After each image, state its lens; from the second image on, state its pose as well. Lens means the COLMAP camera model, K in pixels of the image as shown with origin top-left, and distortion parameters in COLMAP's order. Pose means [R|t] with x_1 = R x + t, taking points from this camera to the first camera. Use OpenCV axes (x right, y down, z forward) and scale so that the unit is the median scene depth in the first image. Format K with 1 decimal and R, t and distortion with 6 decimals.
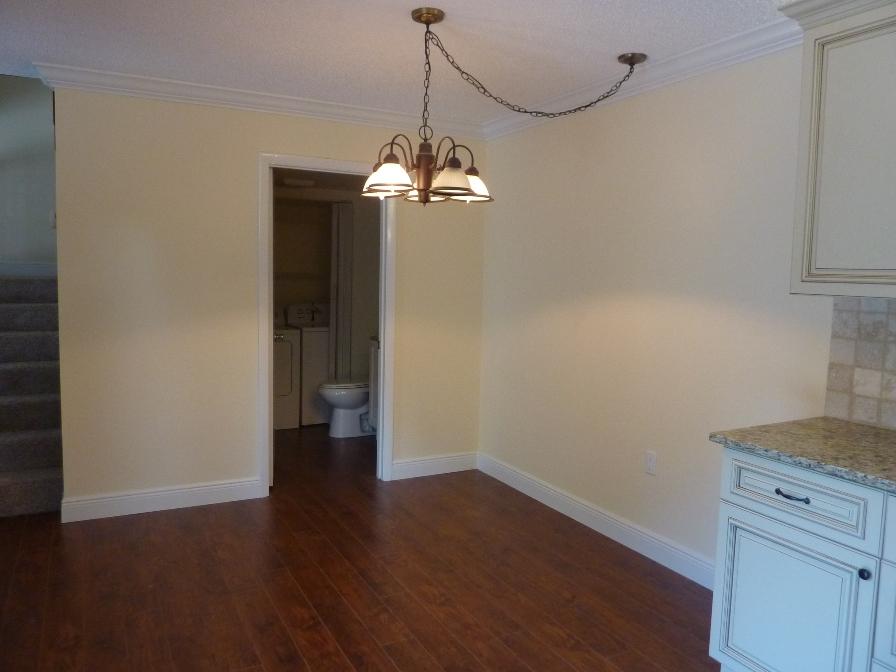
lens RADIAL K [[668.8, 0, 446.7], [0, 668.8, 333.5], [0, 0, 1]] dist [-0.021942, -0.000118]
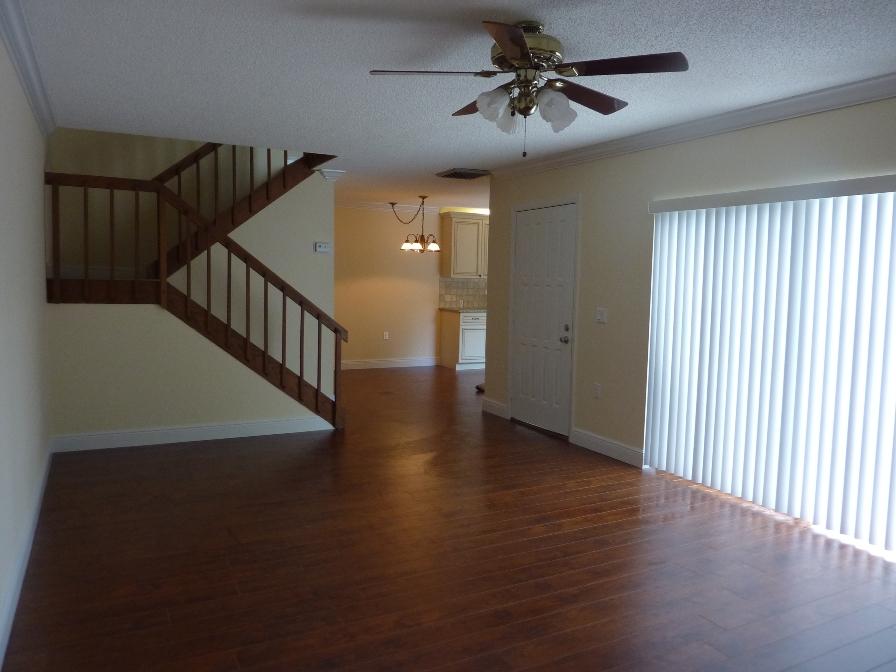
lens RADIAL K [[668.8, 0, 452.2], [0, 668.8, 336.7], [0, 0, 1]] dist [-0.021942, -0.000118]
pose [[0.004857, -0.113096, 0.993572, -3.753738], [0.064942, 0.991522, 0.112545, -0.165450], [-0.997877, 0.063978, 0.012161, 0.945902]]
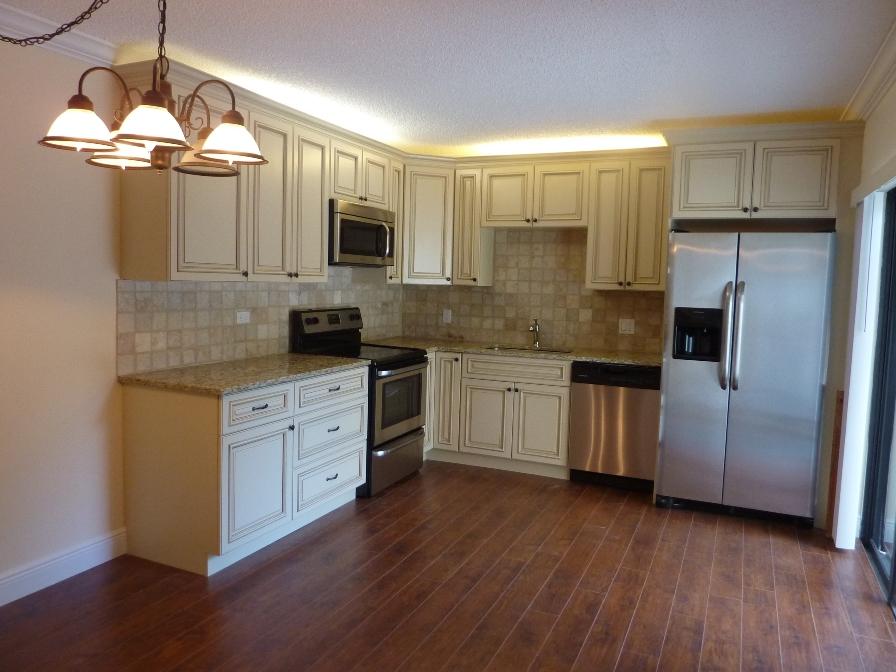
lens RADIAL K [[668.8, 0, 448.2], [0, 668.8, 331.8], [0, 0, 1]] dist [-0.021942, -0.000118]
pose [[-0.613180, -0.101357, 0.783414, -0.855020], [0.024615, 0.988801, 0.147196, -0.138600], [-0.789560, 0.109541, -0.603818, 1.349075]]
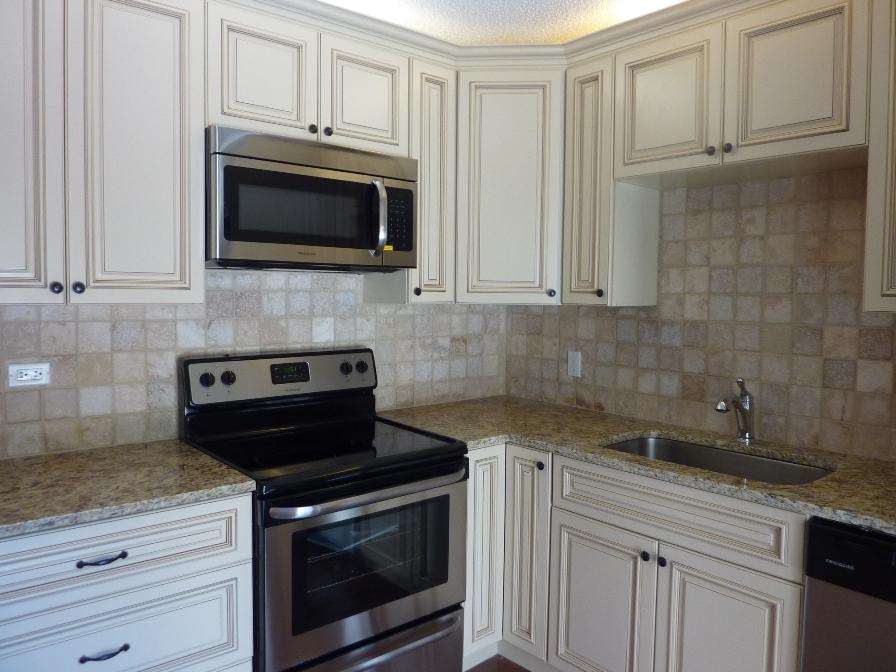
lens RADIAL K [[668.8, 0, 455.4], [0, 668.8, 326.3], [0, 0, 1]] dist [-0.021942, -0.000118]
pose [[-0.206785, -0.078158, 0.975260, -0.140289], [0.065747, 0.993441, 0.093555, -0.042941], [-0.976175, 0.083467, -0.200290, 0.373460]]
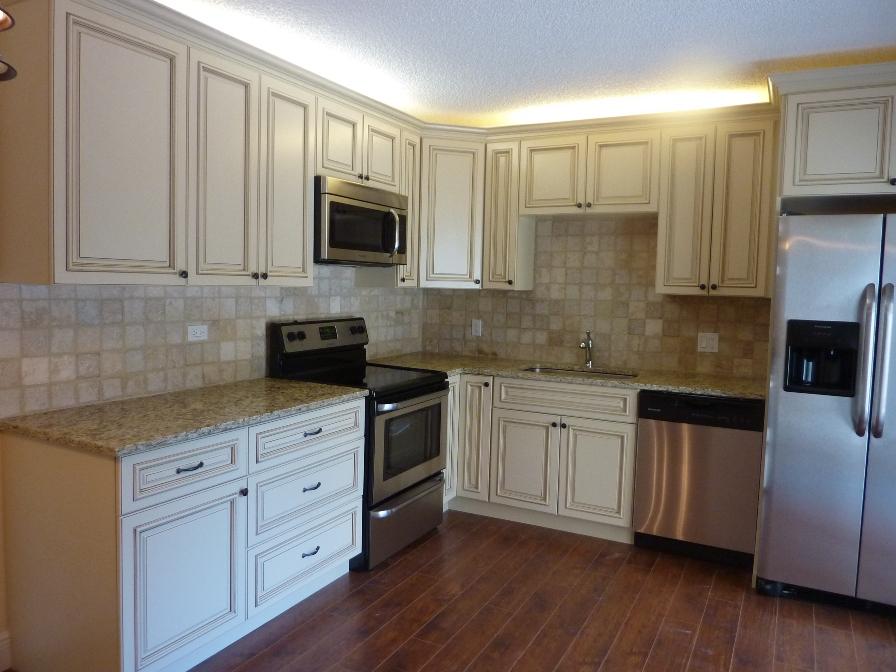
lens RADIAL K [[668.8, 0, 444.4], [0, 668.8, 331.9], [0, 0, 1]] dist [-0.021942, -0.000118]
pose [[-0.556729, -0.098818, 0.824796, -0.517547], [0.031823, 0.989633, 0.140048, -0.103141], [-0.830084, 0.104216, -0.547813, 1.040816]]
